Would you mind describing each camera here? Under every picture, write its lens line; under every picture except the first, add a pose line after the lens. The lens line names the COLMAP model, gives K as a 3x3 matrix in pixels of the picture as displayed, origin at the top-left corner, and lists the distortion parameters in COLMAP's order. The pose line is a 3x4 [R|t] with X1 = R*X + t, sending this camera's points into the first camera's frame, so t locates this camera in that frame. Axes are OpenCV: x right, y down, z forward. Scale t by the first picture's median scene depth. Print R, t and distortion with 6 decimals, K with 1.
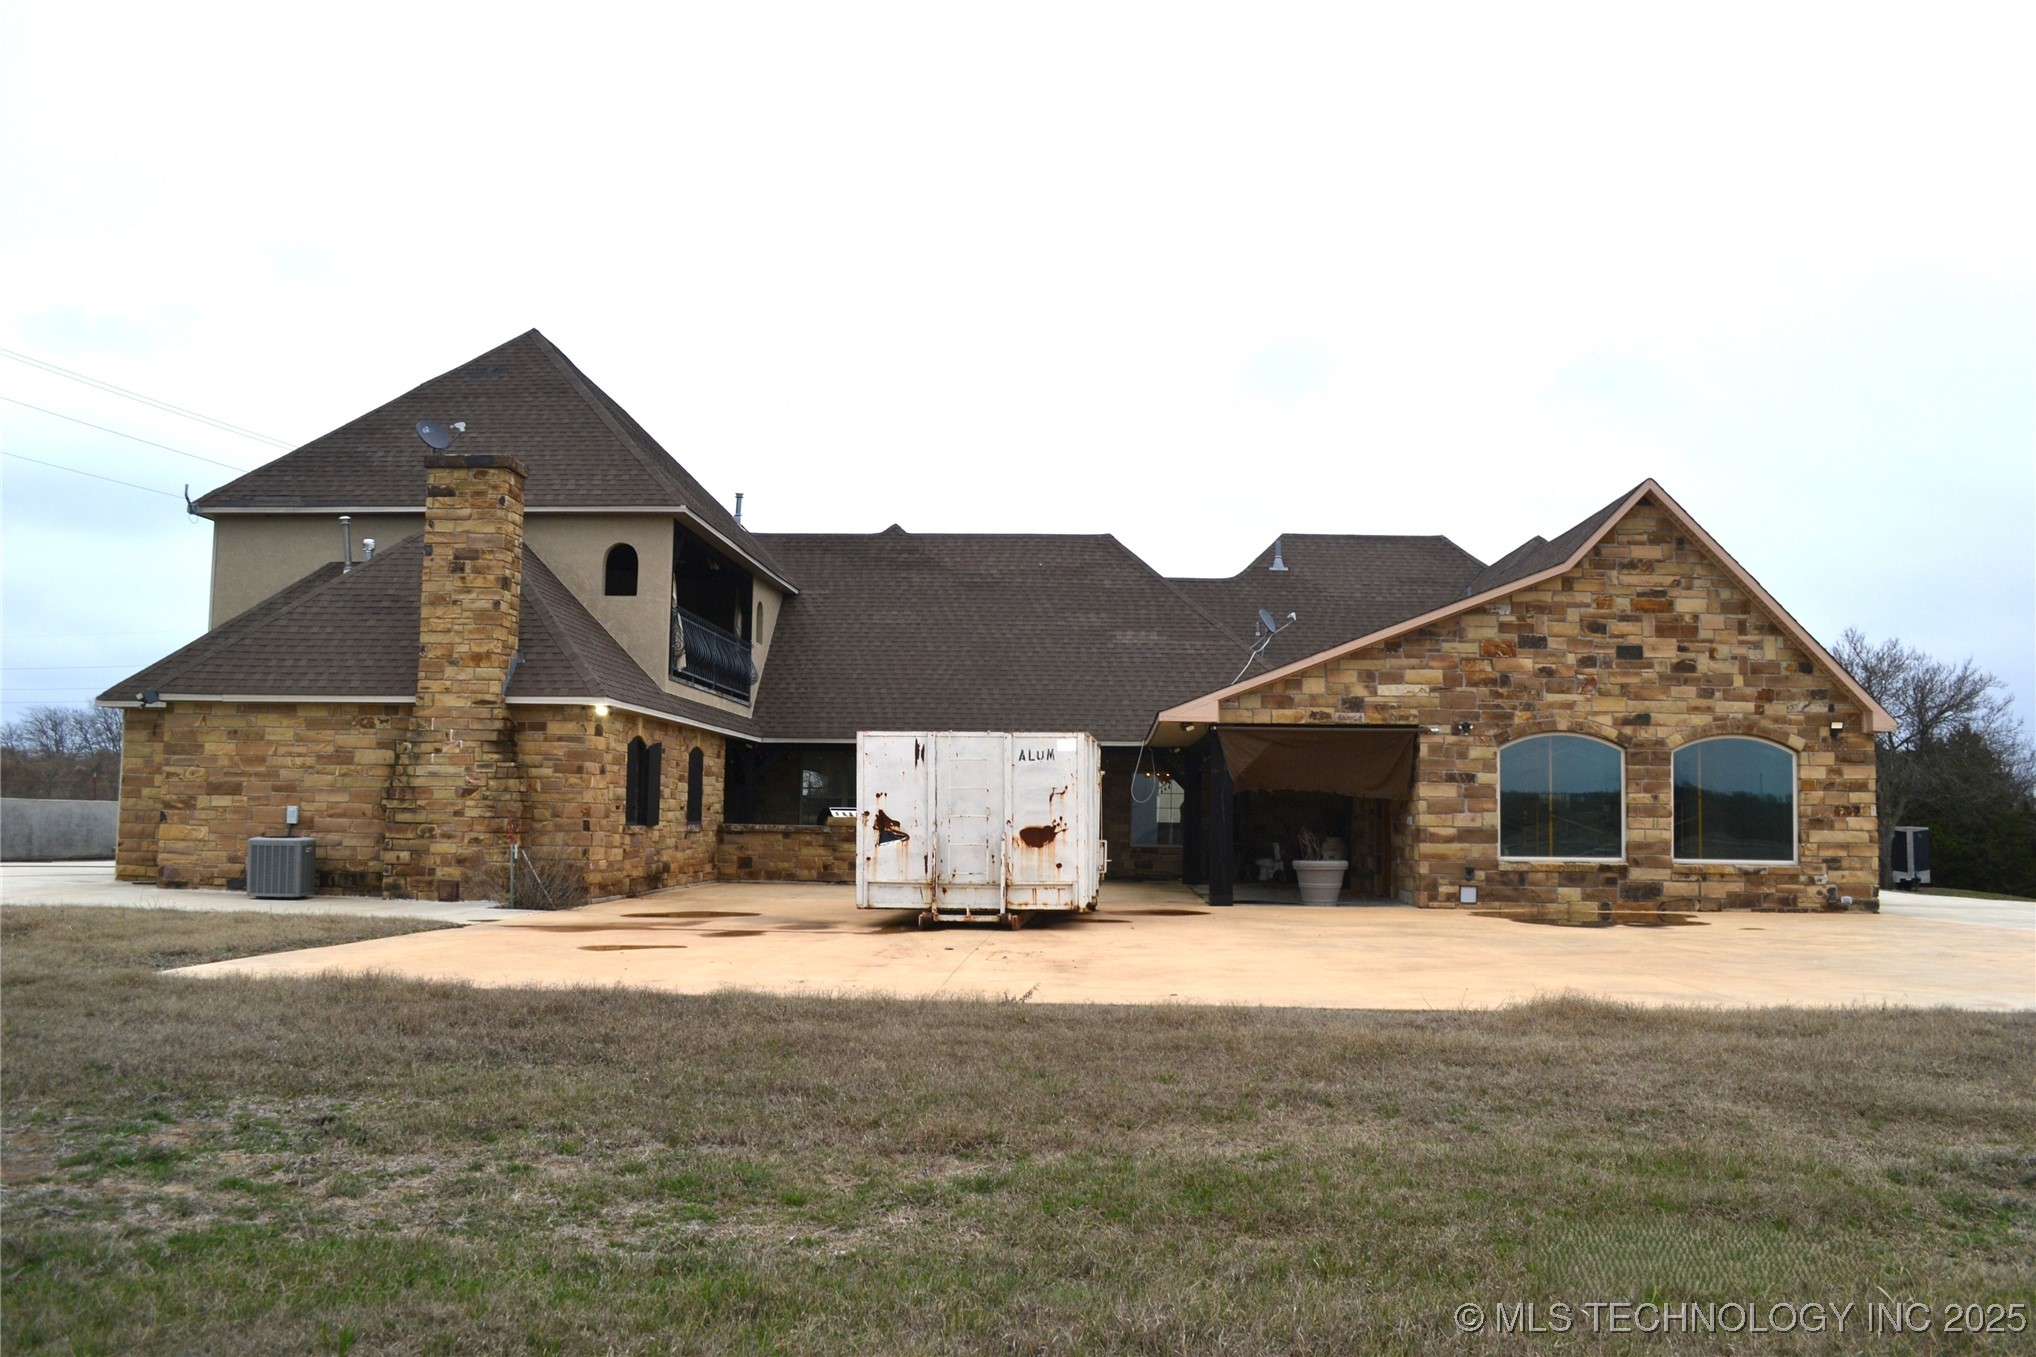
lens RADIAL K [[1615.8, 0, 1013.7], [0, 1615.8, 672.3], [0, 0, 1]] dist [-0.064677, -0.000408]
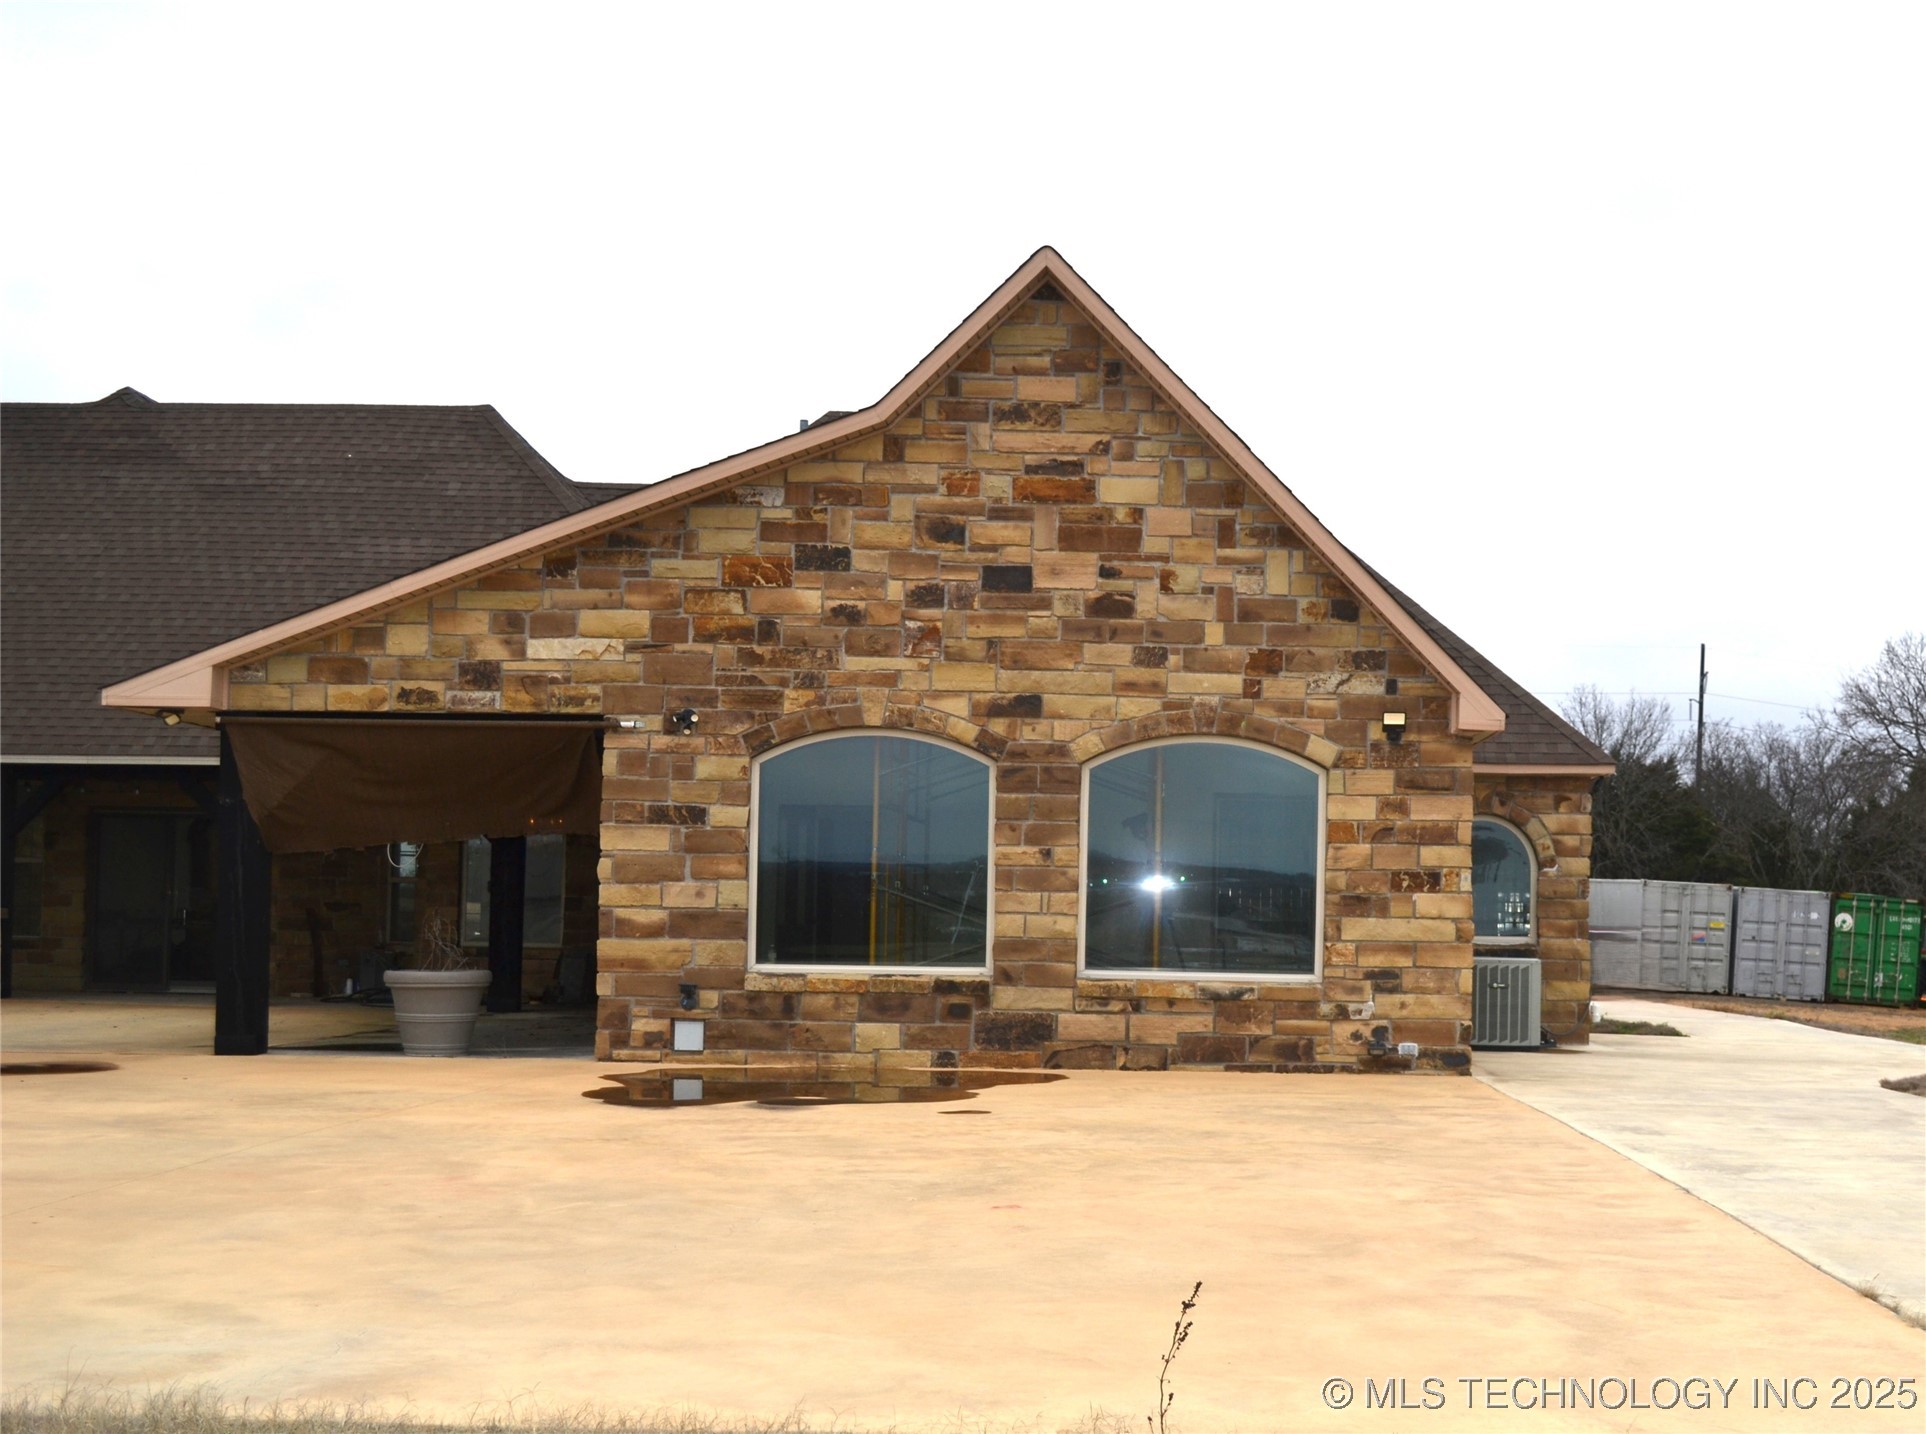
lens RADIAL K [[2407.4, 0, 1146.7], [0, 2407.4, 798.2], [0, 0, 1]] dist [-0.047976, 0.000000]
pose [[0.998659, 0.002459, 0.051711, 0.391874], [-0.004707, 0.999047, 0.043395, 0.025230], [-0.051555, -0.043580, 0.997719, 0.205419]]
